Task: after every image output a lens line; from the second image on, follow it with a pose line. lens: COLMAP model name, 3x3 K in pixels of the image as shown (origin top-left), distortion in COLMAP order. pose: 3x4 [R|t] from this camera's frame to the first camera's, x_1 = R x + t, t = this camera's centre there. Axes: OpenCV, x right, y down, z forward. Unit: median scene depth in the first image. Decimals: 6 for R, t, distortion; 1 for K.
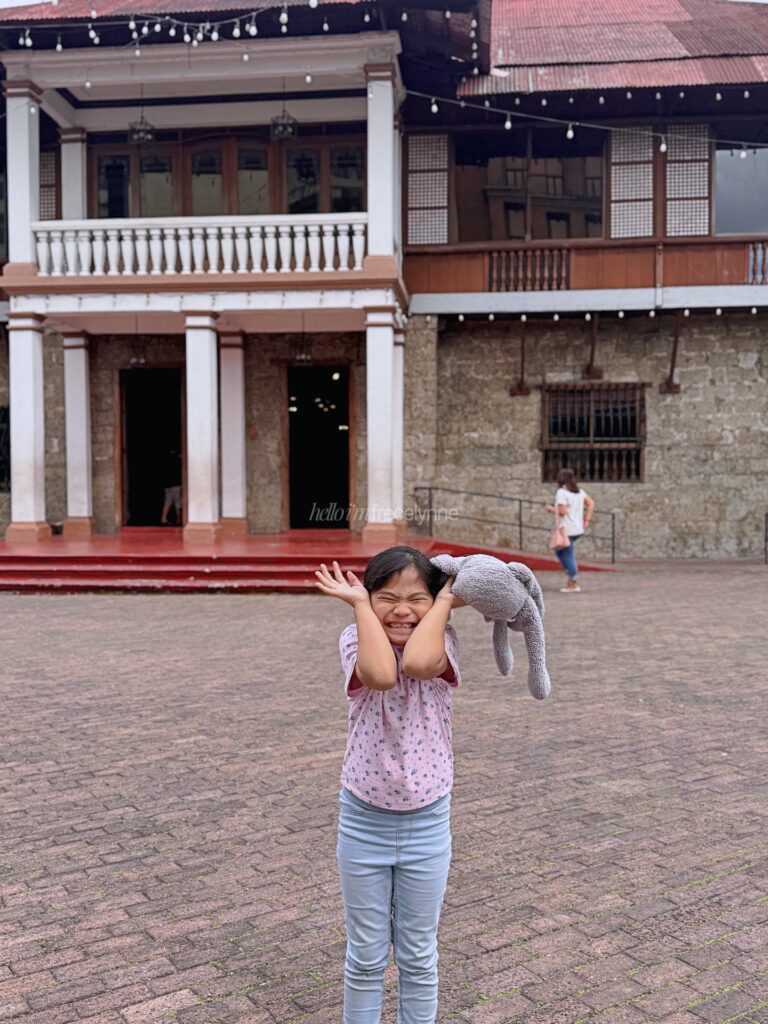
lens RADIAL K [[962.9, 0, 384.0], [0, 962.9, 512.0], [0, 0, 1]] dist [0.159219, -0.300891]
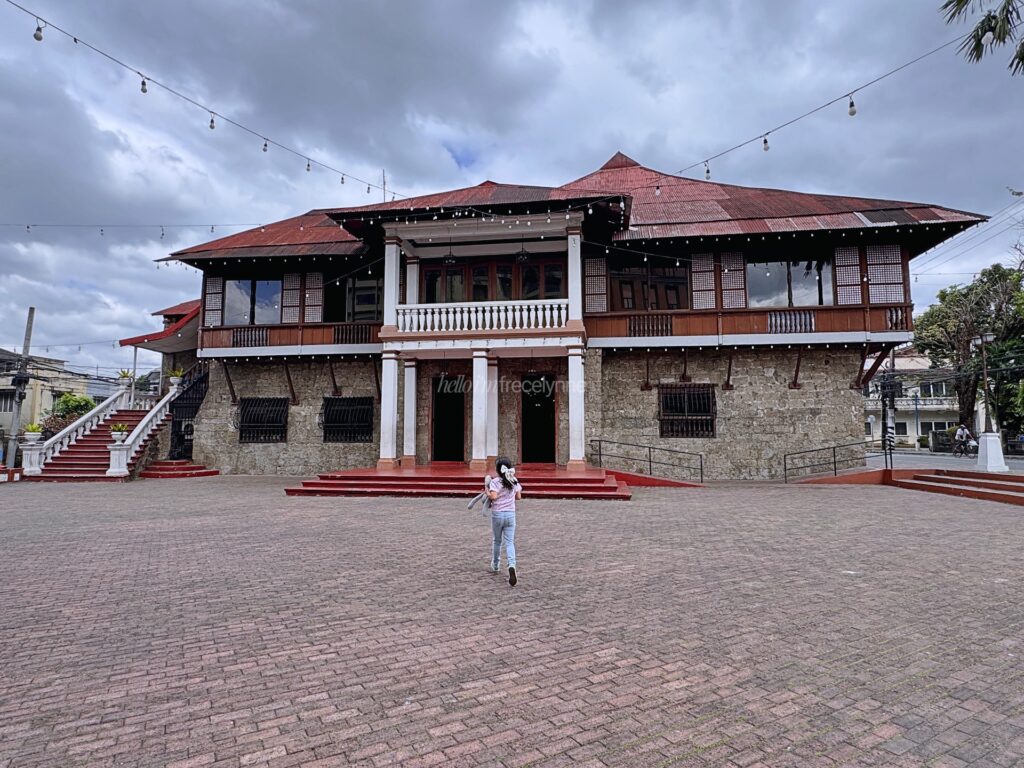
lens RADIAL K [[568.9, 0, 512.0], [0, 568.9, 384.0], [0, 0, 1]] dist [0.001944, 0.000512]
pose [[0.998772, -0.002808, -0.049465, -0.067096], [-0.002977, 0.993187, -0.116491, -0.005292], [0.049455, 0.116495, 0.991959, -0.100510]]
